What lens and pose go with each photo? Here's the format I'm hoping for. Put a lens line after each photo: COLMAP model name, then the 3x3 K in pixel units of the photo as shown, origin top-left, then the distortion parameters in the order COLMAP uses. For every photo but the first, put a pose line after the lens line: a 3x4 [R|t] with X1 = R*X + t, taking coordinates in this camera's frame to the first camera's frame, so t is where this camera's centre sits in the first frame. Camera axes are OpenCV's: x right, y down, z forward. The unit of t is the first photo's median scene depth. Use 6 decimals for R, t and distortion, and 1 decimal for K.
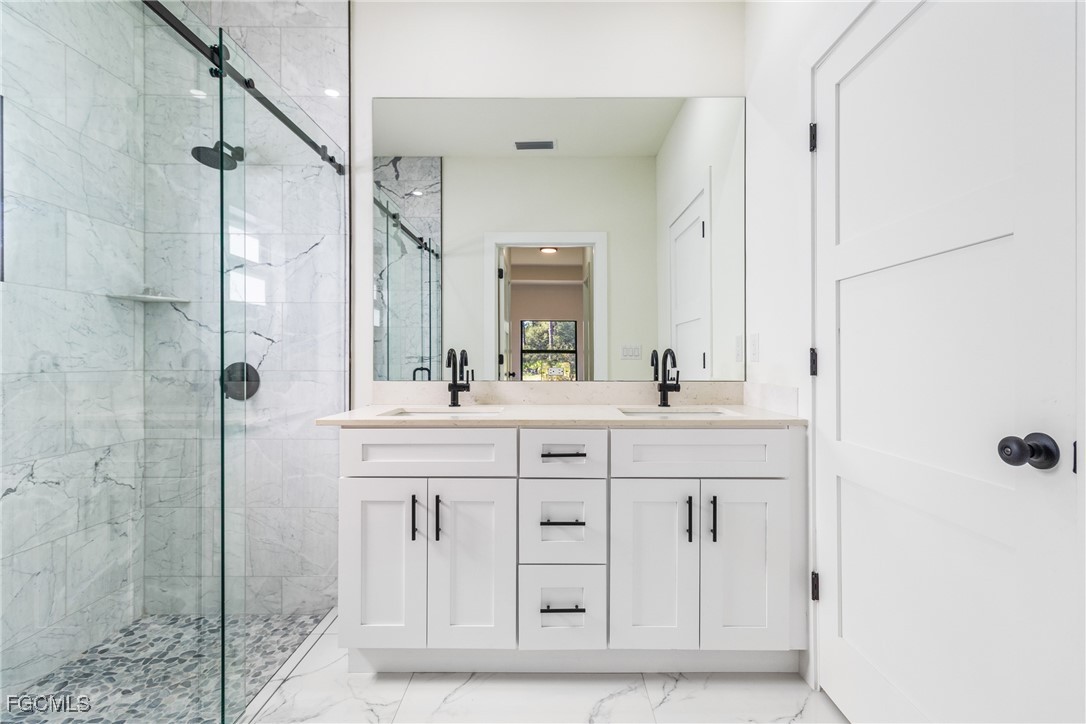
lens RADIAL K [[502.7, 0, 542.9], [0, 502.7, 372.8], [0, 0, 1]] dist [0.005247, -0.000227]
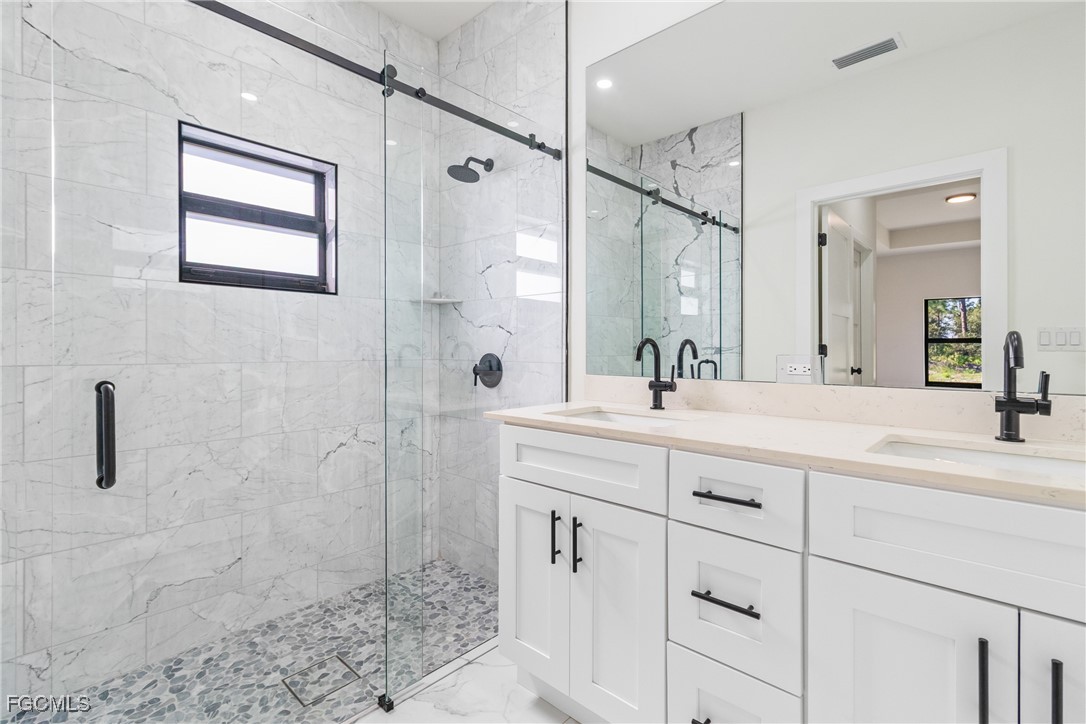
lens RADIAL K [[502.7, 0, 531.6], [0, 502.7, 359.6], [0, 0, 1]] dist [0.005247, -0.000227]
pose [[0.738086, 0.013013, -0.674582, 0.225644], [-0.018589, 0.999827, -0.001052, -0.008796], [0.674451, 0.013316, 0.738200, 0.268504]]
